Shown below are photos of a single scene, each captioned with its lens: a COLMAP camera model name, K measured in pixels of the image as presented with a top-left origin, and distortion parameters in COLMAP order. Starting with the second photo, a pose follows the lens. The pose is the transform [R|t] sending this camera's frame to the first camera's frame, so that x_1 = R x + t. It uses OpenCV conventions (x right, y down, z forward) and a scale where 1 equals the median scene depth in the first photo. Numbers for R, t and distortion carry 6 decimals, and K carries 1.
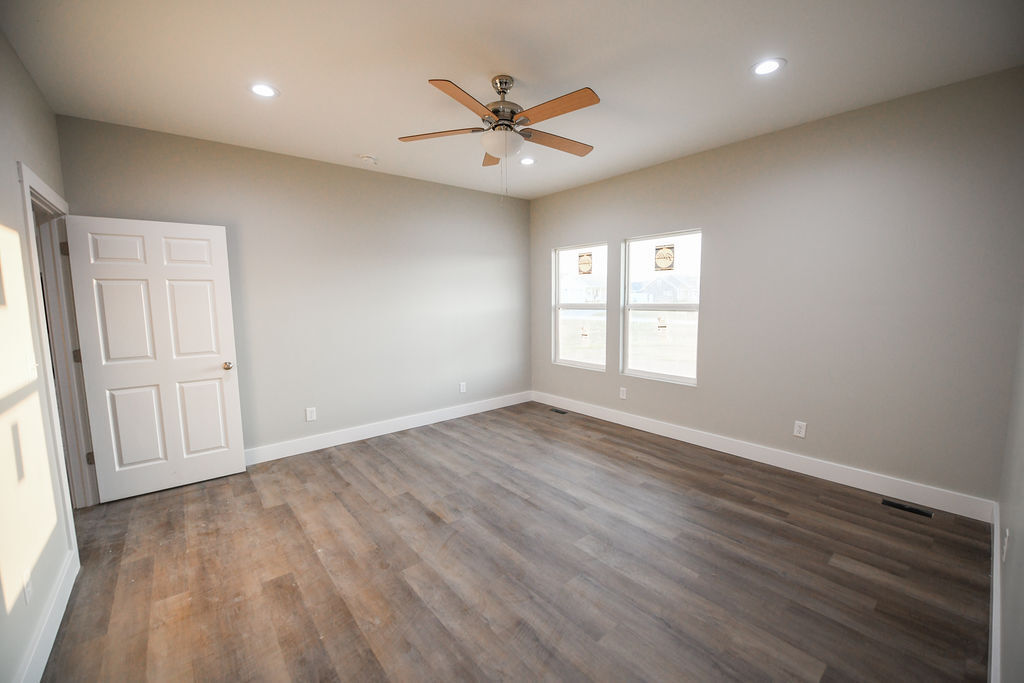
lens RADIAL K [[408.3, 0, 511.3], [0, 408.3, 343.1], [0, 0, 1]] dist [-0.013238, -0.002625]
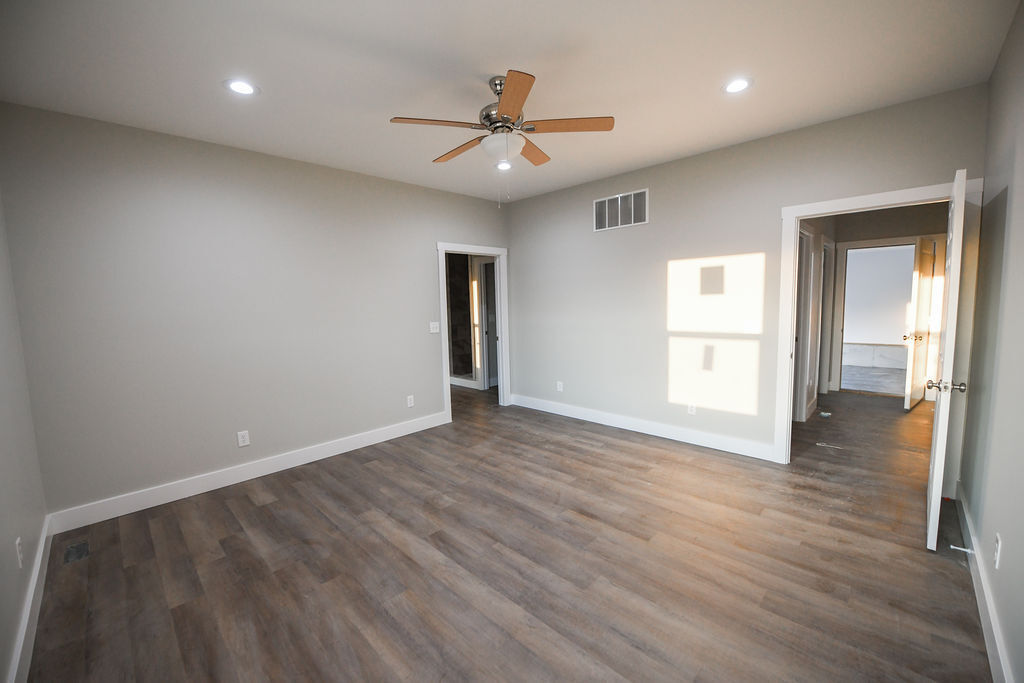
lens RADIAL K [[408.3, 0, 510.9], [0, 408.3, 339.7], [0, 0, 1]] dist [-0.013238, -0.002625]
pose [[-0.993670, 0.052247, -0.099447, 0.064717], [0.030684, 0.977831, 0.207134, -0.181951], [0.108065, 0.202772, -0.973245, 1.605129]]
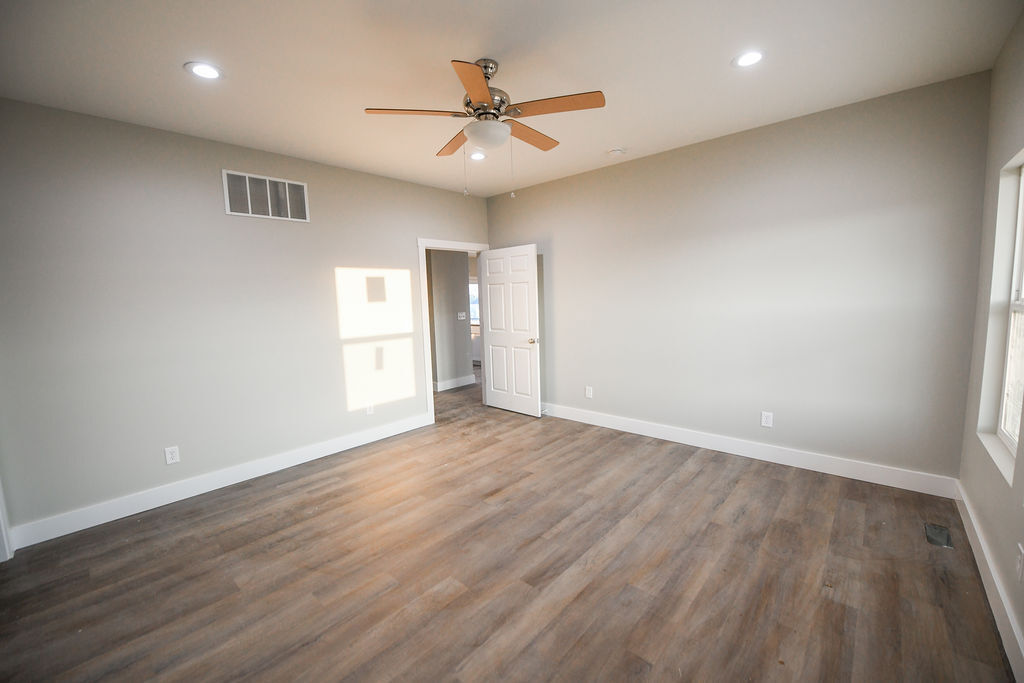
lens RADIAL K [[408.3, 0, 512.5], [0, 408.3, 341.8], [0, 0, 1]] dist [-0.013238, -0.002625]
pose [[0.145285, 0.117807, -0.982351, 0.747844], [-0.078800, 0.991110, 0.107203, -0.094949], [0.986247, 0.061835, 0.153277, 0.730095]]
